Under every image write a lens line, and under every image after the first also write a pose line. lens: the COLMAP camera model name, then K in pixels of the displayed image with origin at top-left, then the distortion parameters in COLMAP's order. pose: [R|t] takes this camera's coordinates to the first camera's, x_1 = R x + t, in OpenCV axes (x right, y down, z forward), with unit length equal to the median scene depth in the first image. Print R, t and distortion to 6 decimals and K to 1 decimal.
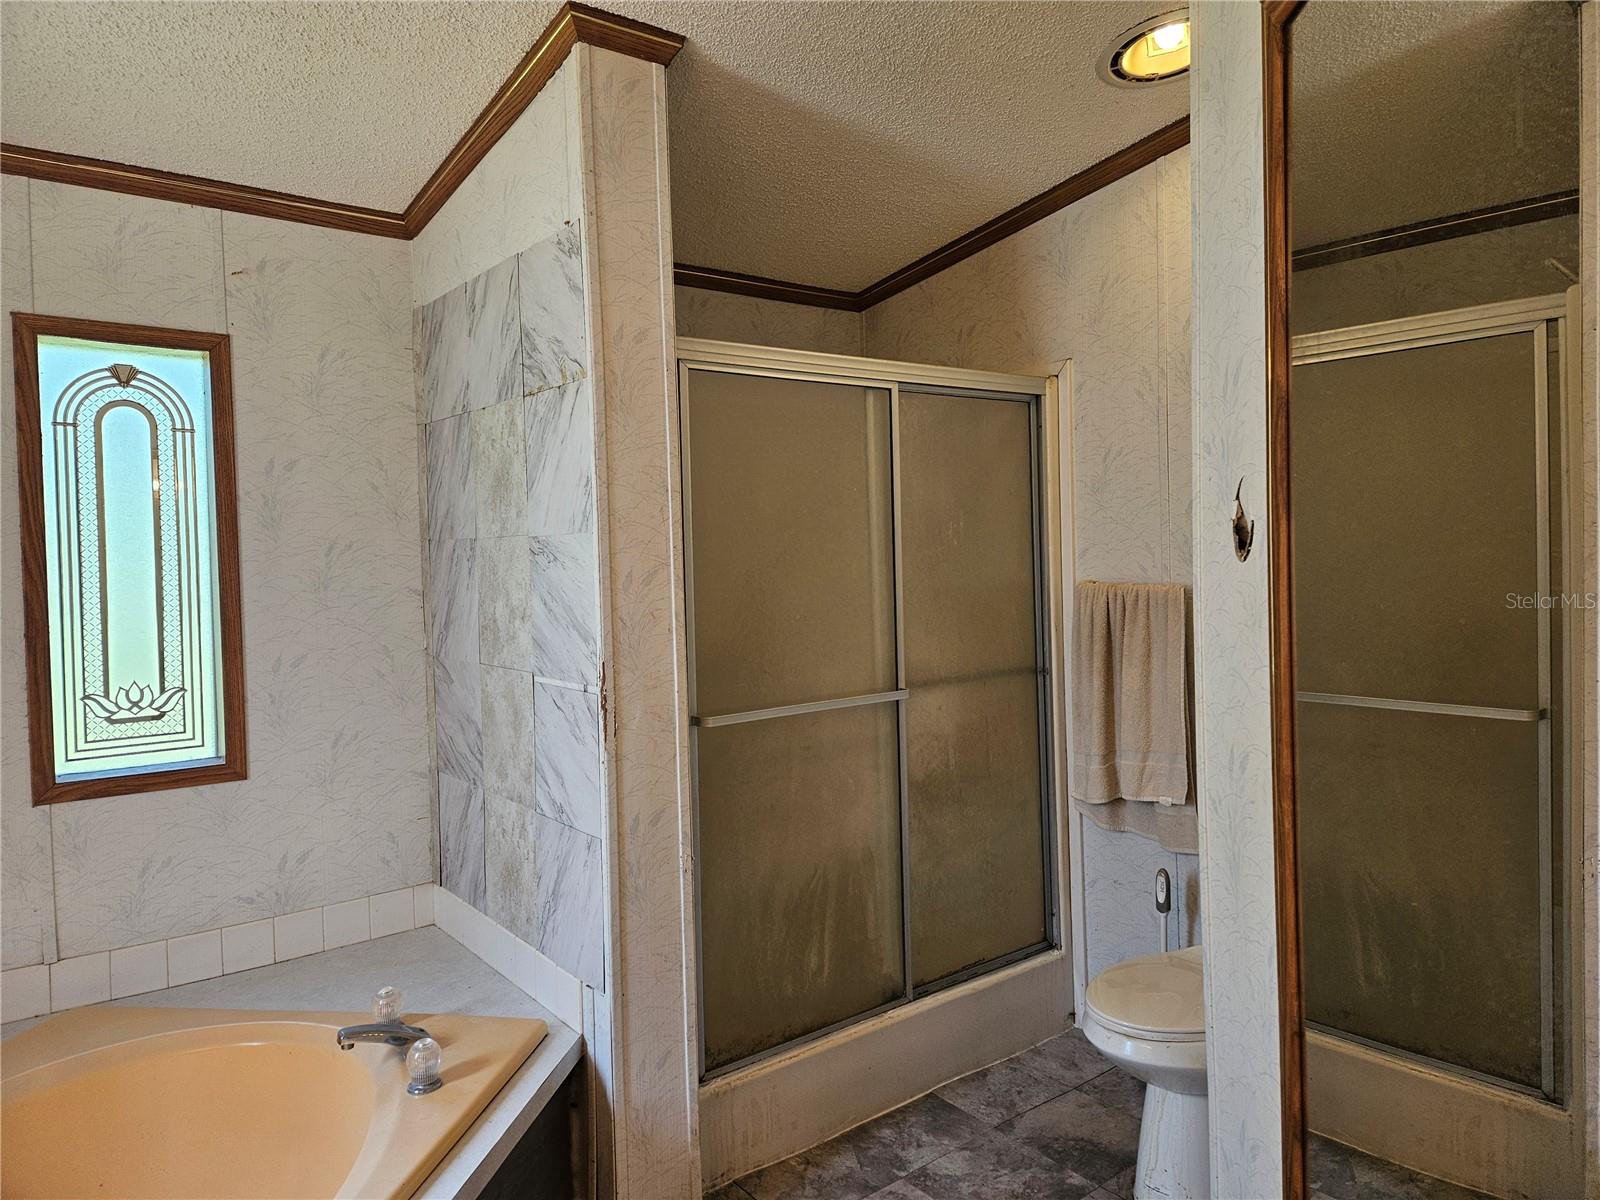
lens RADIAL K [[1080.4, 0, 813.6], [0, 1080.4, 574.8], [0, 0, 1]] dist [0.075942, -0.063305]
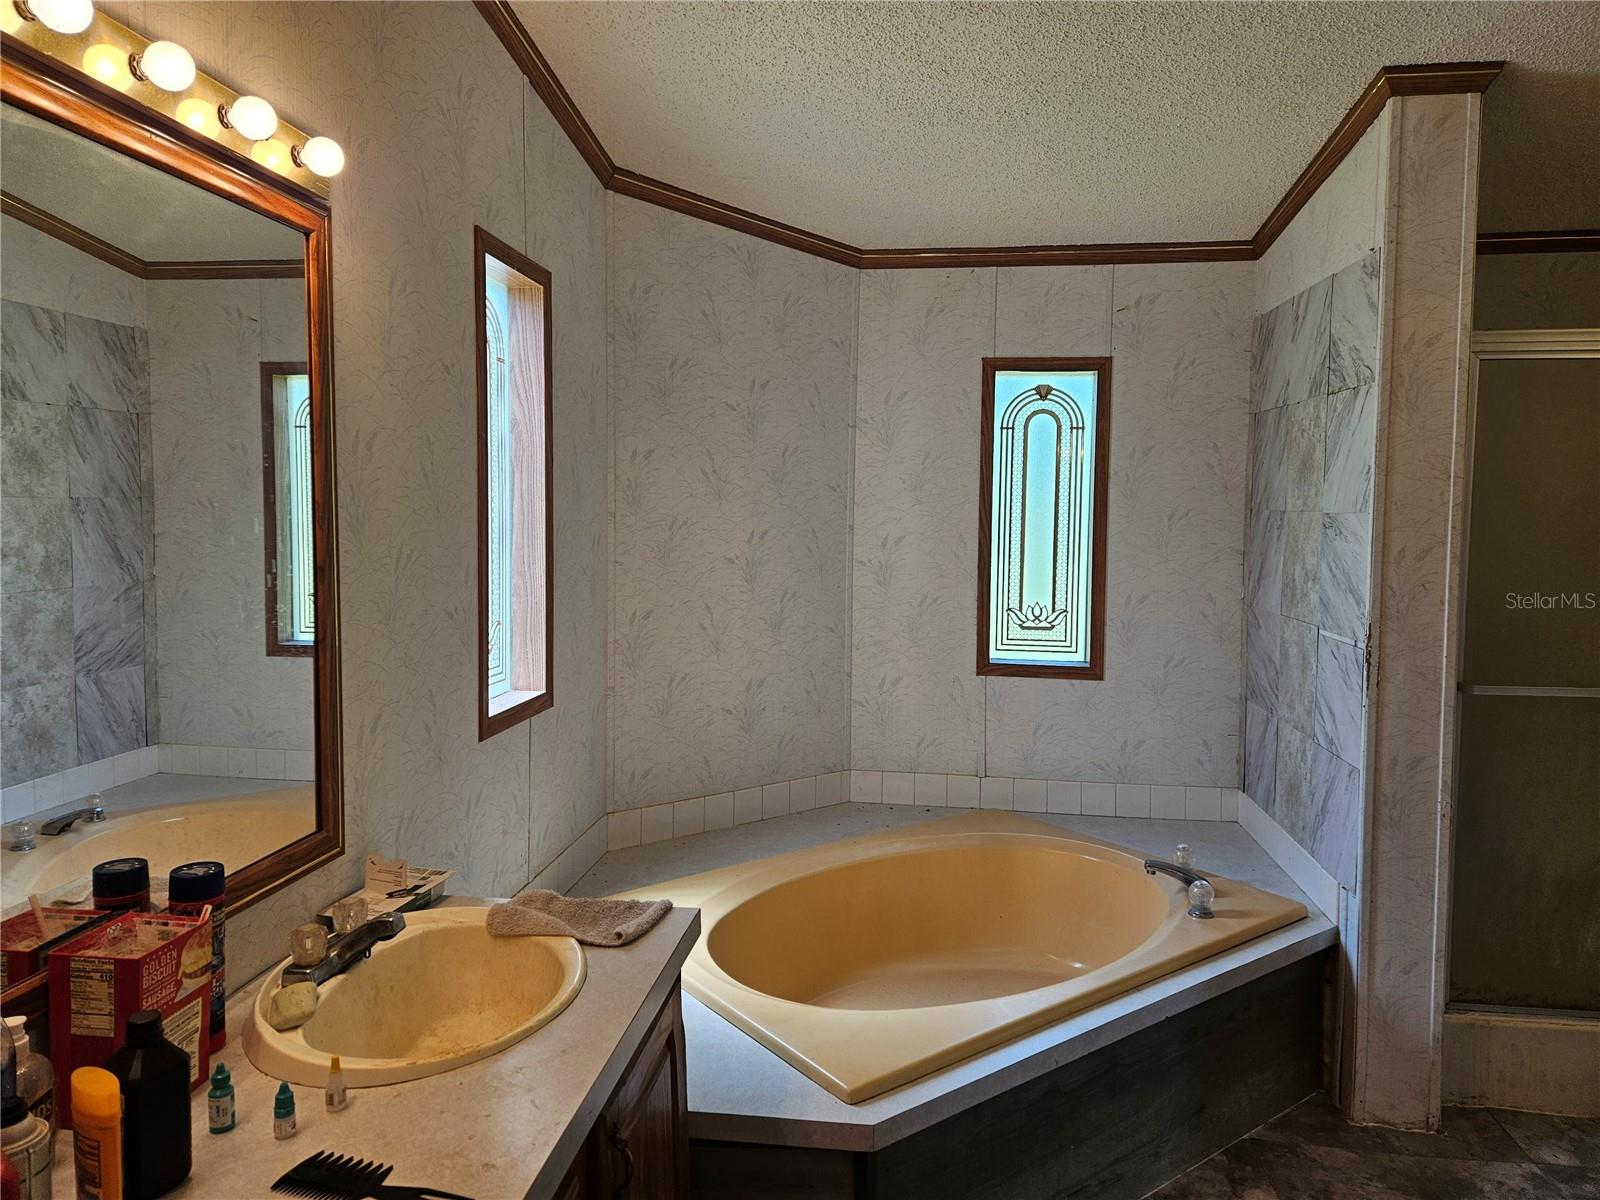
lens RADIAL K [[1080.4, 0, 792.8], [0, 1080.4, 590.2], [0, 0, 1]] dist [0.075942, -0.063305]
pose [[0.702149, 0.084694, -0.706975, 0.188939], [-0.039447, 0.996003, 0.080141, -0.023924], [0.710937, -0.028383, 0.702683, -0.265446]]
